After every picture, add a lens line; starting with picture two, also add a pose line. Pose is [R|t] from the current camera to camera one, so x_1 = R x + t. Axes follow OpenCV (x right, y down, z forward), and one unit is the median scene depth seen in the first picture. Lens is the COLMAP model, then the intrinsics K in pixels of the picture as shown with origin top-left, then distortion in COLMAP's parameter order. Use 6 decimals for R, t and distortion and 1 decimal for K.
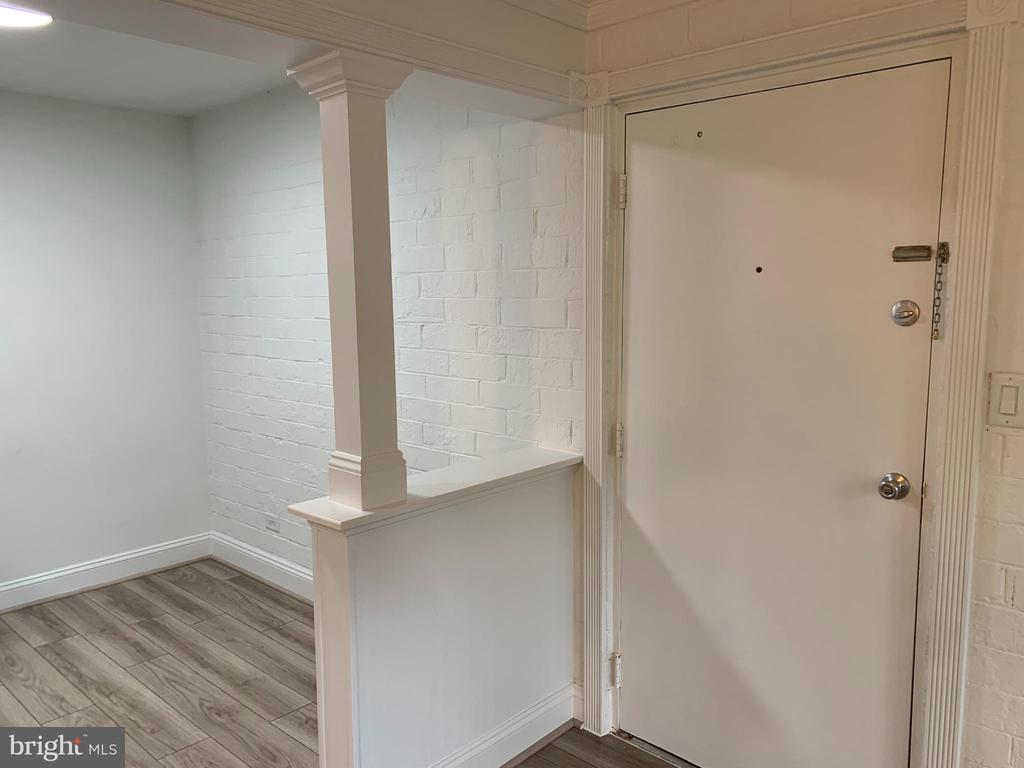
lens RADIAL K [[783.2, 0, 511.9], [0, 783.2, 383.5], [0, 0, 1]] dist [0.012745, -0.012545]
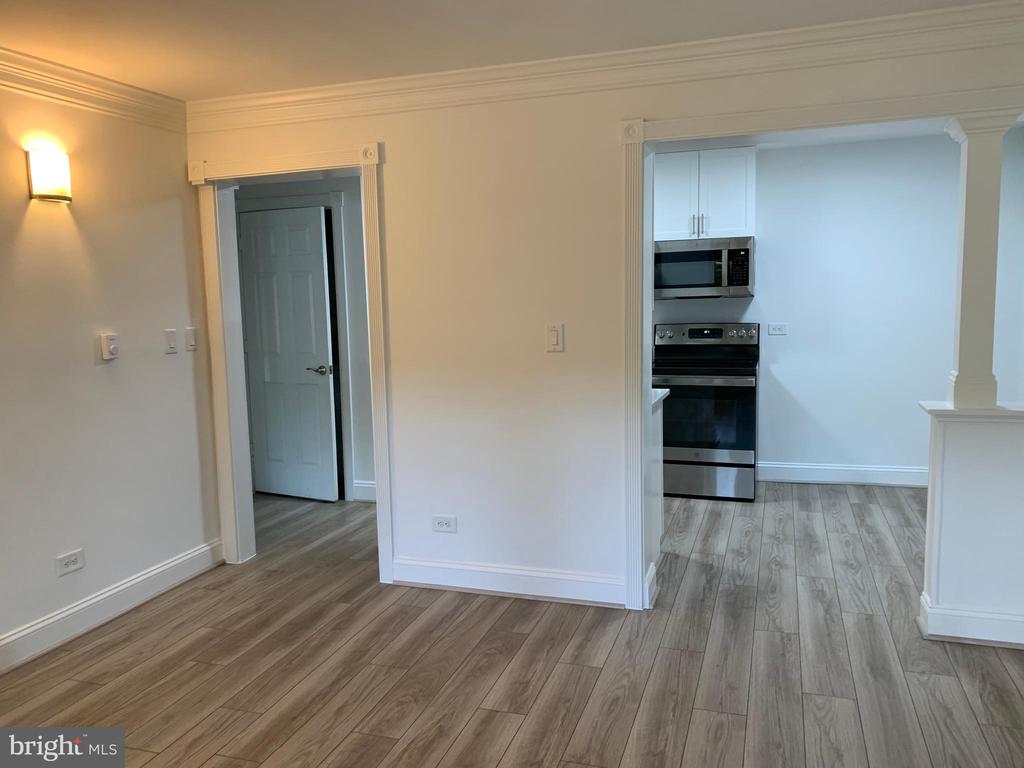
lens RADIAL K [[783.2, 0, 520.8], [0, 783.2, 385.2], [0, 0, 1]] dist [0.012745, -0.012545]
pose [[0.403292, 0.108004, -0.908675, 0.534658], [-0.094034, 0.992645, 0.076249, 0.049919], [0.910227, 0.054696, 0.410482, -0.253407]]
